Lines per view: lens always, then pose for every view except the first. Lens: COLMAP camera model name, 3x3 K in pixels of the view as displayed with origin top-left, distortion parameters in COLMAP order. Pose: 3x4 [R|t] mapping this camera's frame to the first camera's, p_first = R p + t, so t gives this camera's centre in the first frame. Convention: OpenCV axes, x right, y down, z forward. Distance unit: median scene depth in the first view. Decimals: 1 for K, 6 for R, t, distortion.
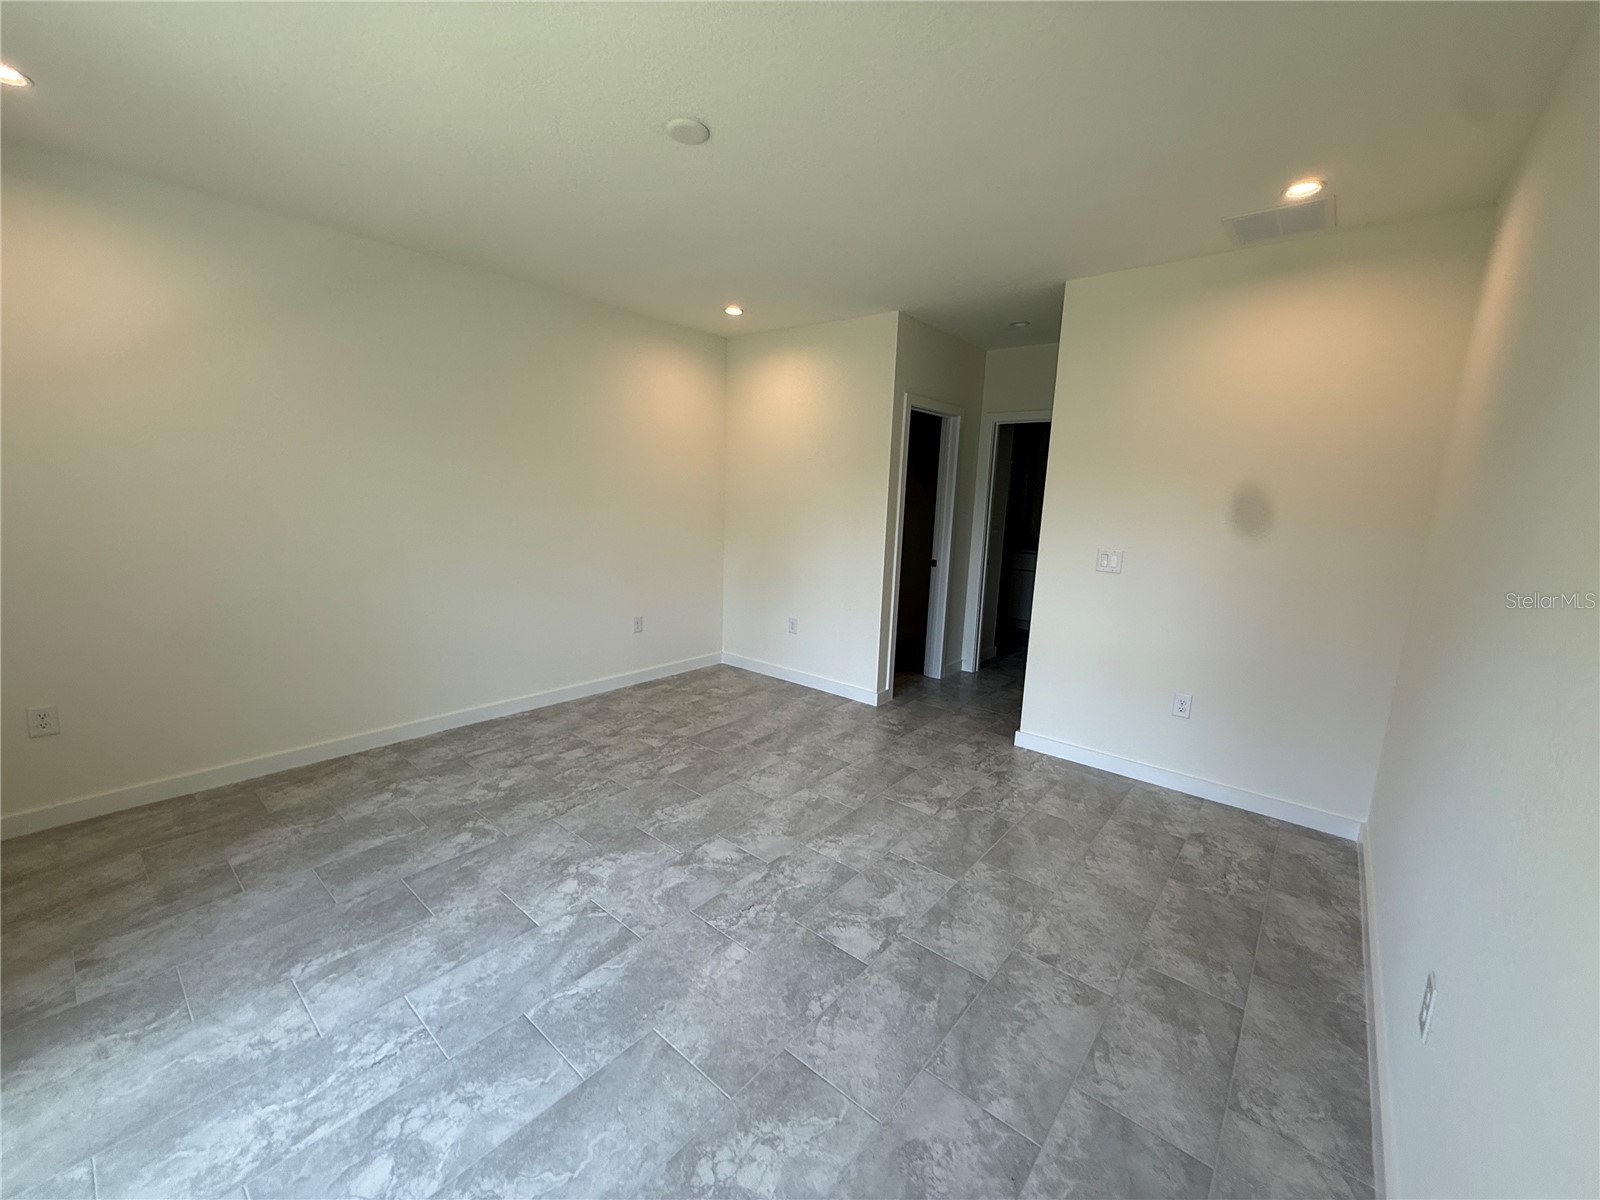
lens RADIAL K [[639.5, 0, 796.4], [0, 639.5, 602.2], [0, 0, 1]] dist [0.001245, 0.000214]
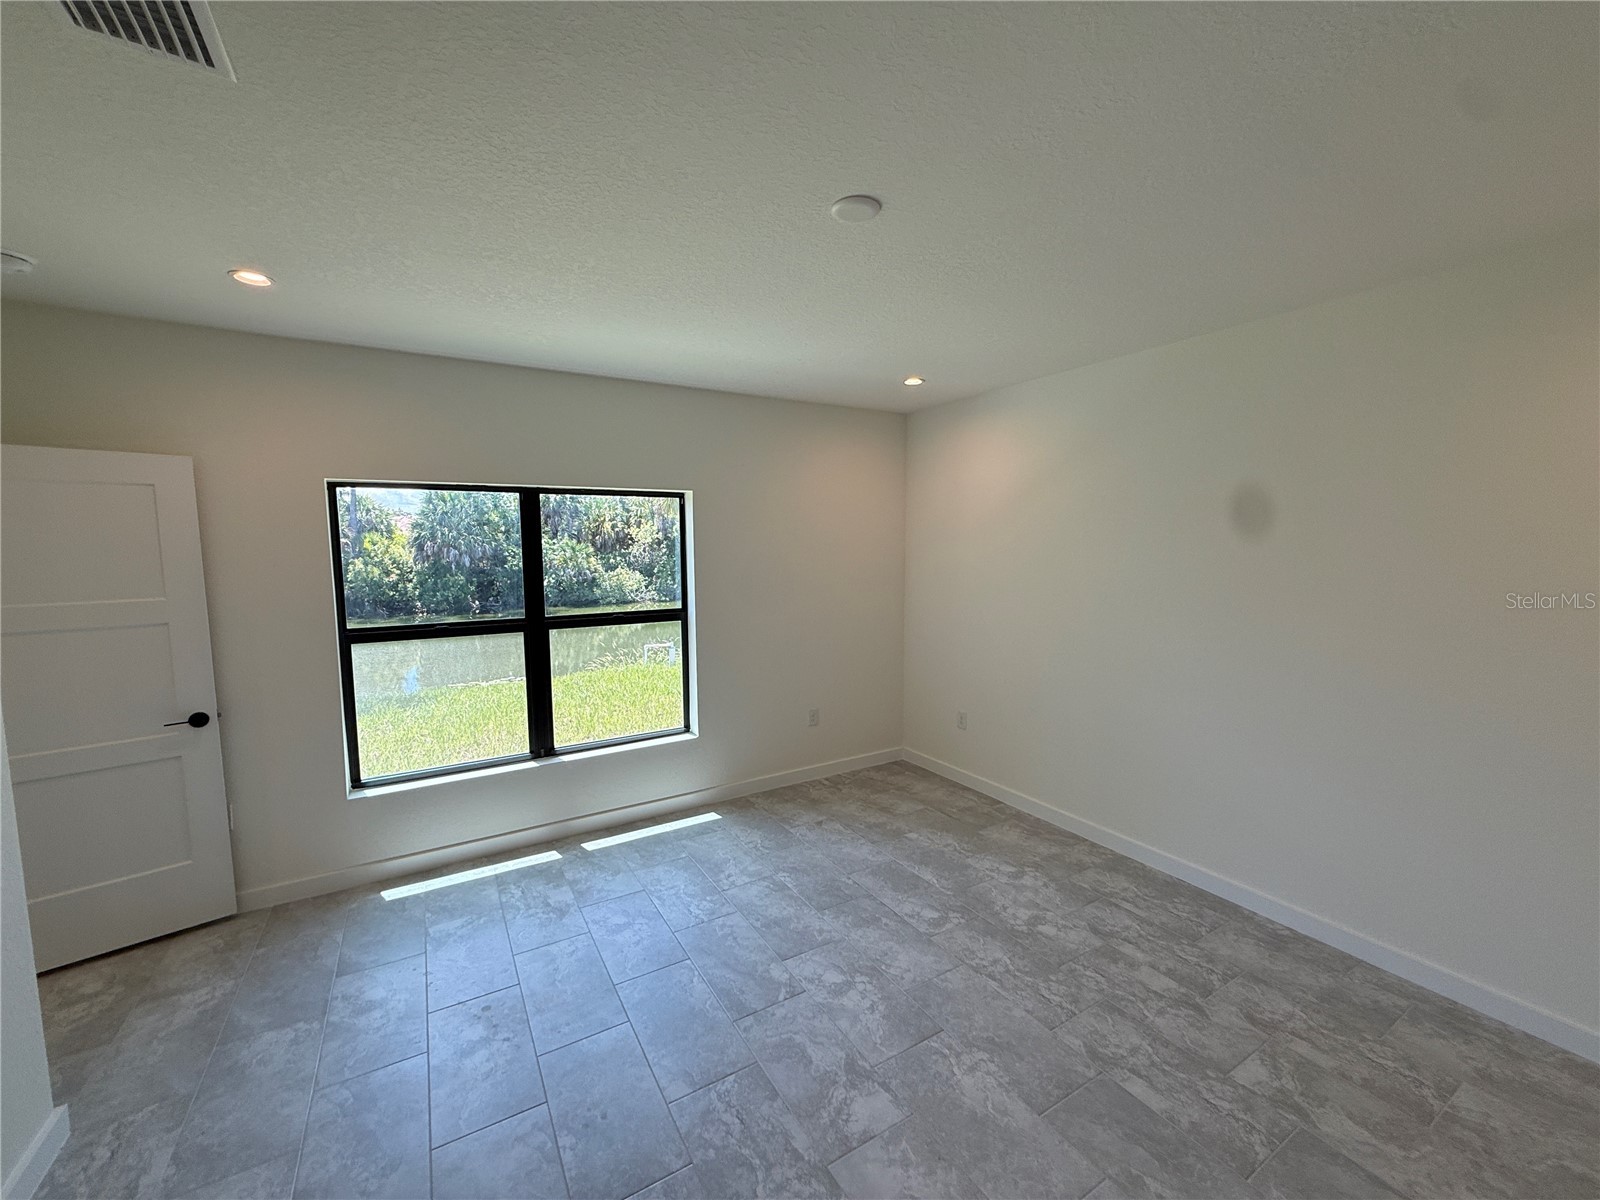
lens RADIAL K [[639.5, 0, 796.4], [0, 639.5, 602.2], [0, 0, 1]] dist [0.001245, 0.000214]
pose [[-0.329368, 0.055421, -0.942574, 0.561094], [-0.166079, 0.979311, 0.115615, -0.243647], [0.929481, 0.194622, -0.313350, 1.047386]]
